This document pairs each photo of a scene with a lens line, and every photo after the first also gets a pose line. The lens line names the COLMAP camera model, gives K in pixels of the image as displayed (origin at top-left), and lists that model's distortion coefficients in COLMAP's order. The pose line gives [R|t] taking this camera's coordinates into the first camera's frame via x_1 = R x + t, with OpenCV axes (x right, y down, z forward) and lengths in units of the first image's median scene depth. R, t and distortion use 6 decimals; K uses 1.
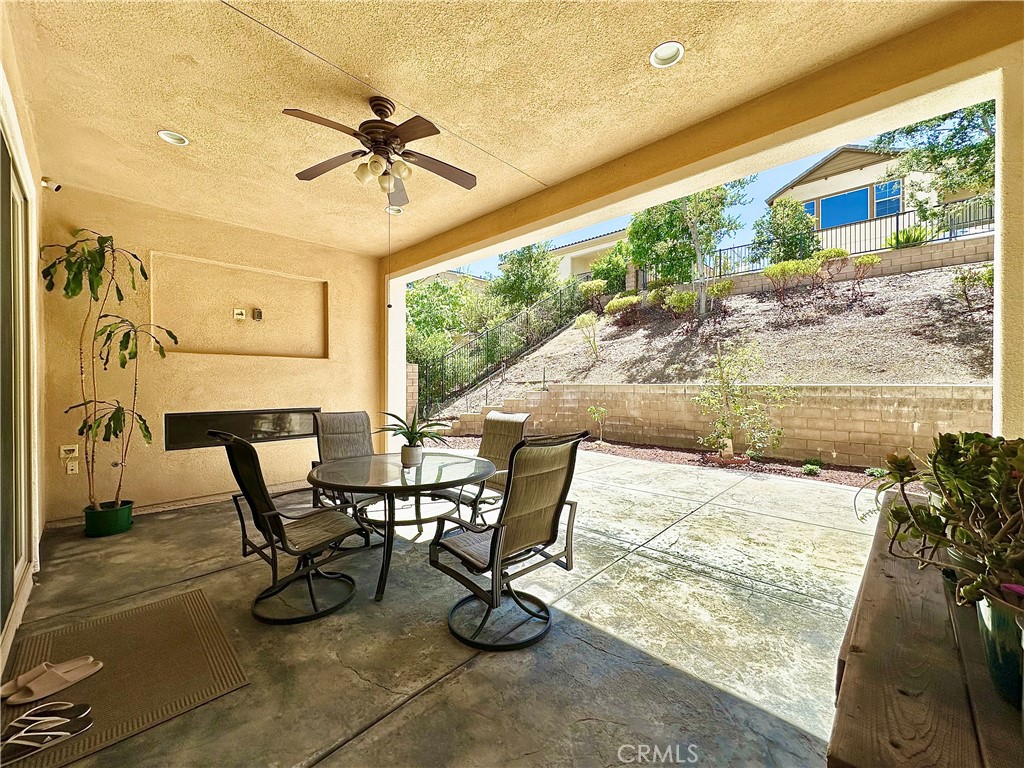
lens RADIAL K [[408.3, 0, 511.7], [0, 408.3, 386.4], [0, 0, 1]] dist [-0.000316, -0.000101]
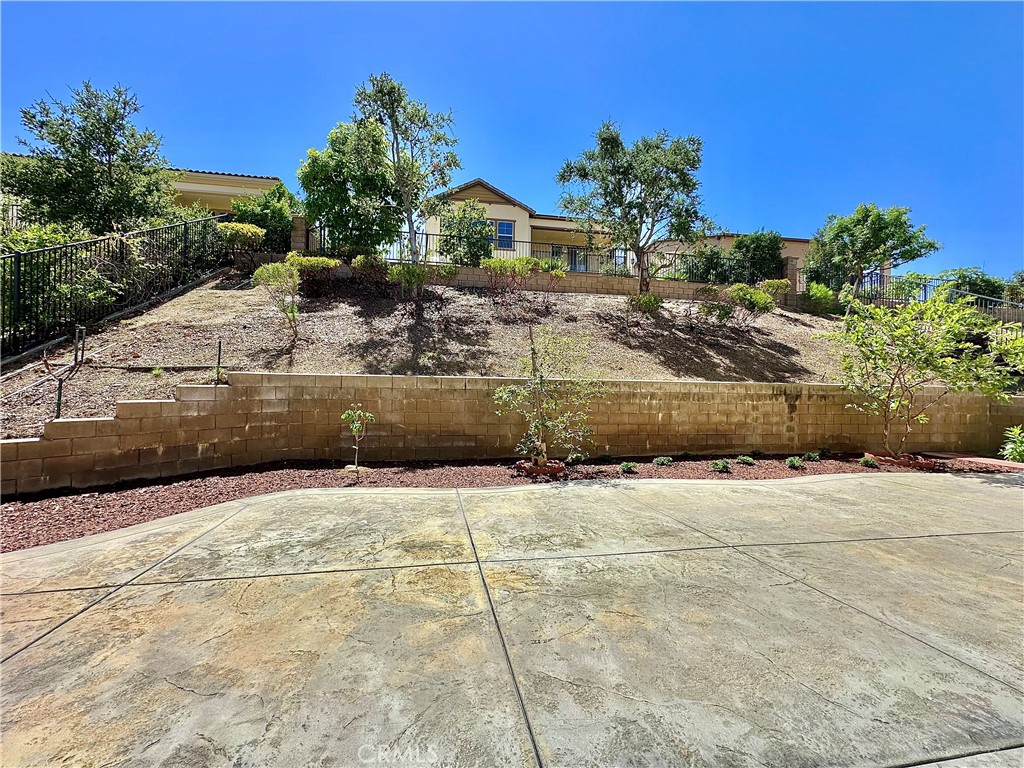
lens RADIAL K [[408.3, 0, 511.9], [0, 408.3, 389.5], [0, 0, 1]] dist [-0.000316, -0.000101]
pose [[0.596090, 0.000600, 0.802918, -0.135791], [-0.009305, 0.999938, 0.006161, 0.012050], [-0.802864, -0.011144, 0.596058, 0.428013]]
